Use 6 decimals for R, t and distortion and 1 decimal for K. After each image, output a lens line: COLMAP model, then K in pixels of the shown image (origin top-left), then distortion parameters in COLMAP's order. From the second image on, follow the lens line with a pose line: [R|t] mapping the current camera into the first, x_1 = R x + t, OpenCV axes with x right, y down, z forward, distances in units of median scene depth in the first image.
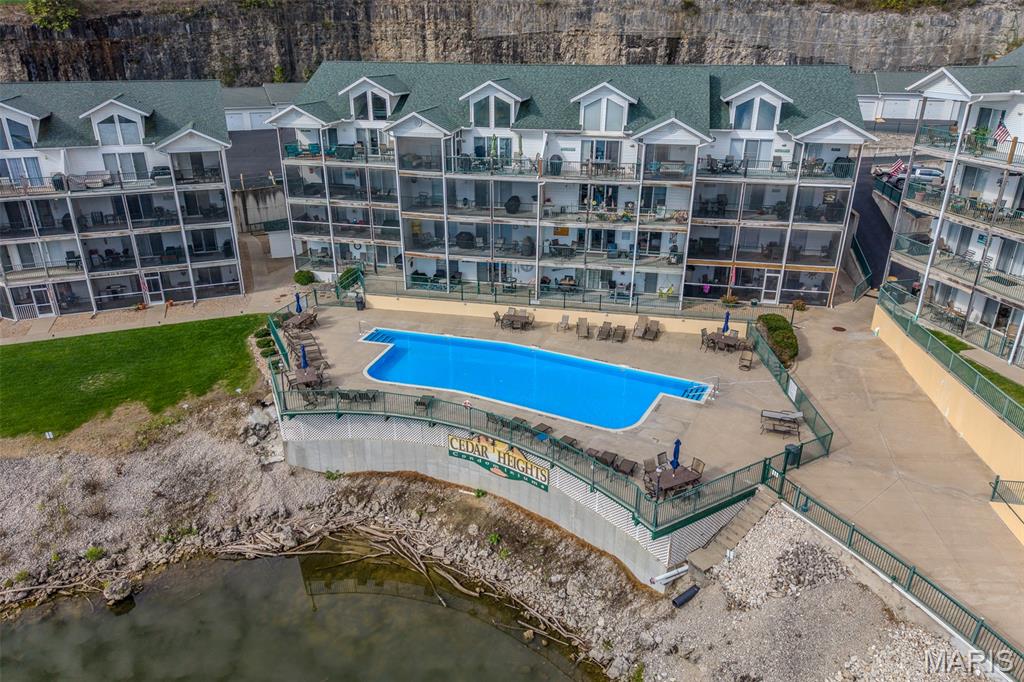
lens RADIAL K [[683.9, 0, 511.8], [0, 683.9, 324.6], [0, 0, 1]] dist [0.025118, -0.023839]
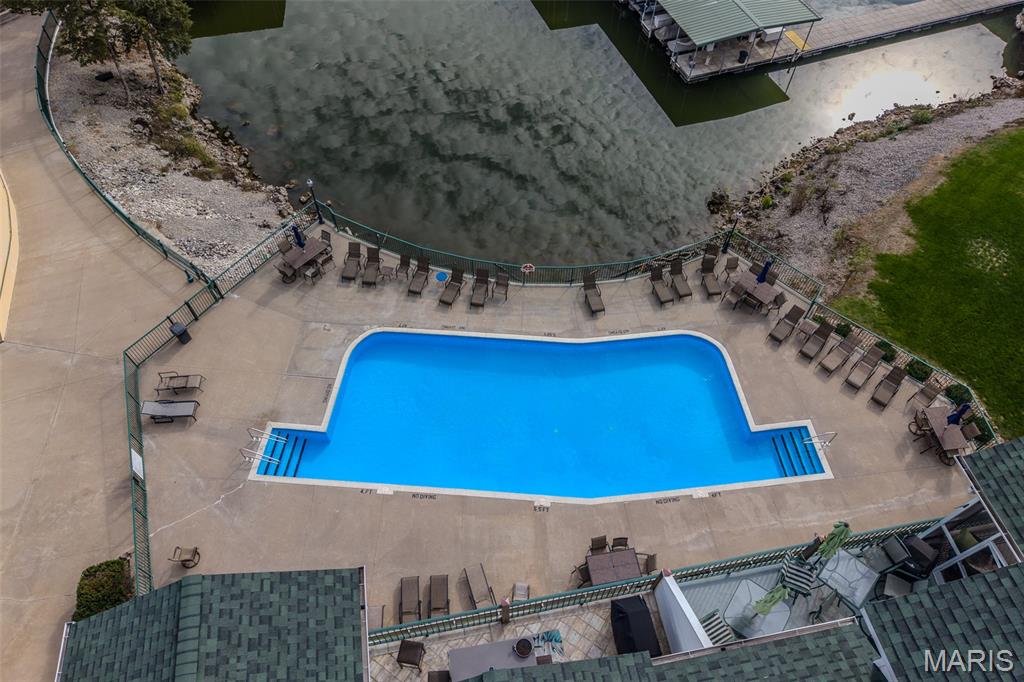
lens RADIAL K [[683.9, 0, 511.8], [0, 683.9, 324.6], [0, 0, 1]] dist [0.025118, -0.023839]
pose [[-0.925908, 0.302919, -0.225686, 0.128161], [-0.151607, 0.249227, 0.956505, -0.509746], [0.345990, 0.919851, -0.184837, 0.858385]]
